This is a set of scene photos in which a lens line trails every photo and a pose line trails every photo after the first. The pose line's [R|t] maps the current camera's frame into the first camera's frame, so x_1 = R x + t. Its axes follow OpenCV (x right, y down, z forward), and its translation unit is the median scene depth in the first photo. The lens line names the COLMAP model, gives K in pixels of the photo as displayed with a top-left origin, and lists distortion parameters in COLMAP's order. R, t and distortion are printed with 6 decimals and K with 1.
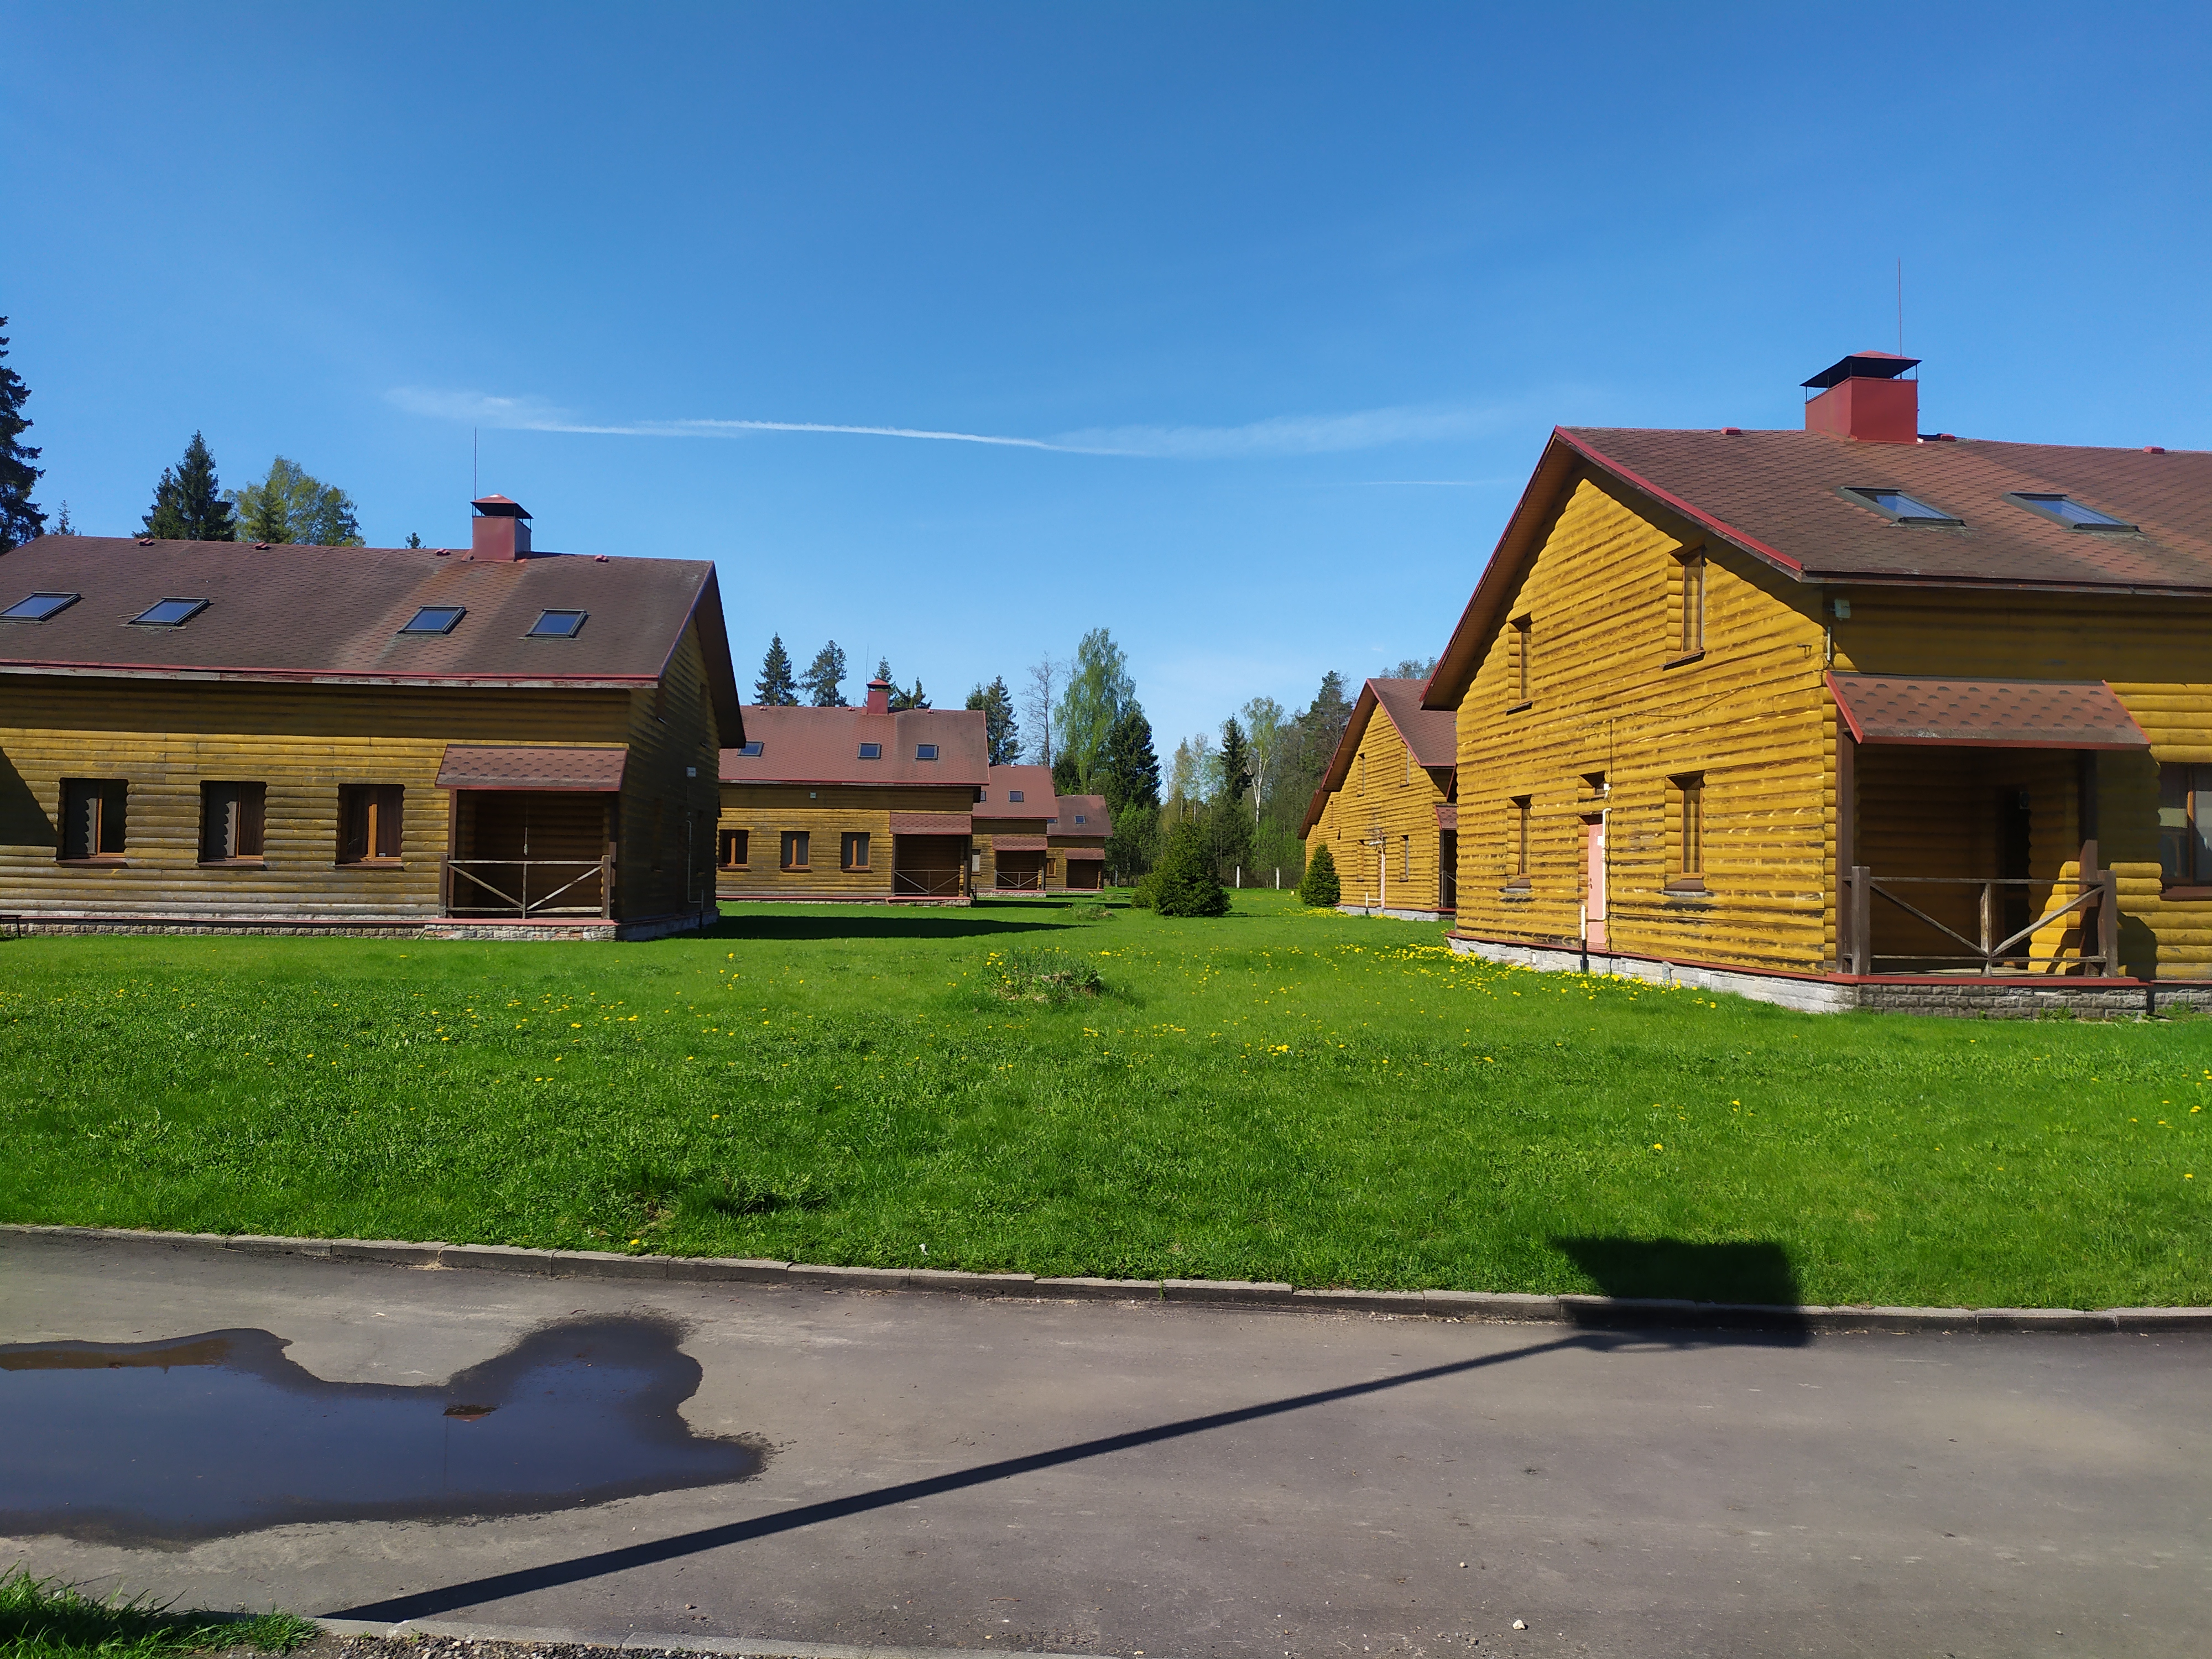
lens RADIAL K [[1609.3, 0, 1106.0], [0, 1609.3, 829.5], [0, 0, 1]] dist [0.084688, -0.097328]
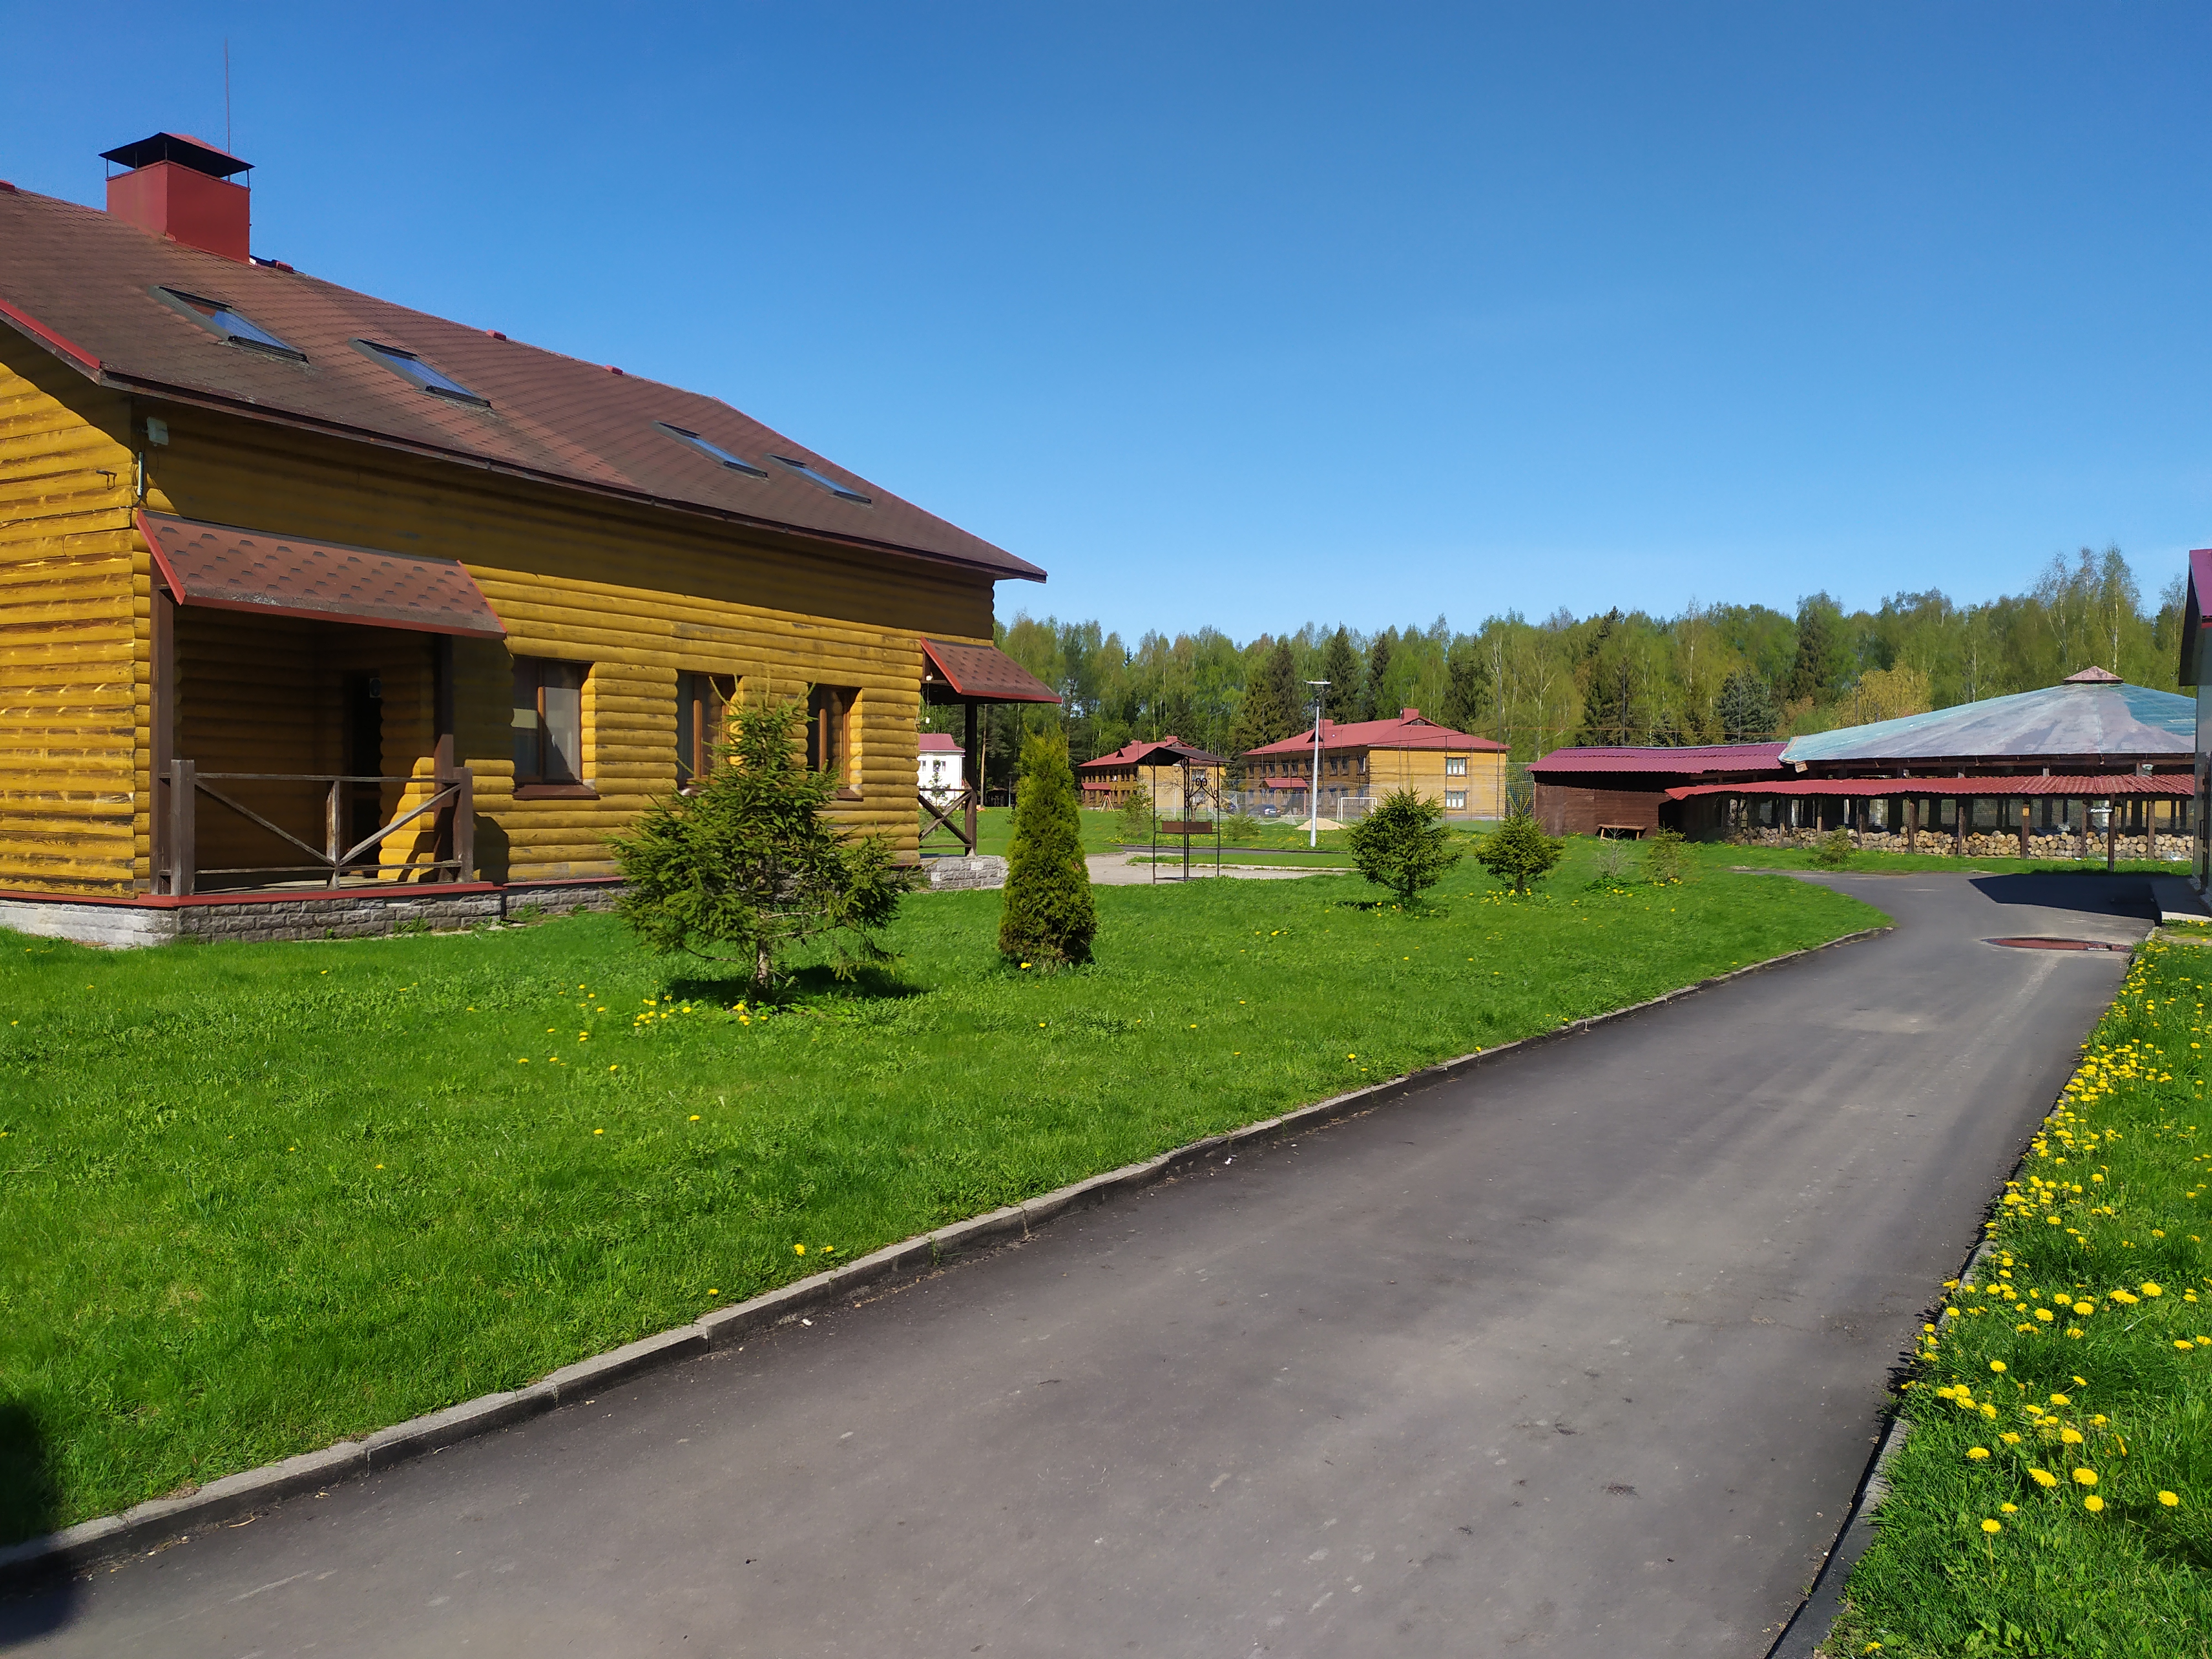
lens RADIAL K [[1609.3, 0, 1106.0], [0, 1609.3, 829.5], [0, 0, 1]] dist [0.084688, -0.097328]
pose [[0.584564, -0.021585, 0.811060, 0.075367], [-0.026886, 0.998582, 0.045953, 0.007651], [-0.810902, -0.048669, 0.583155, 0.162796]]
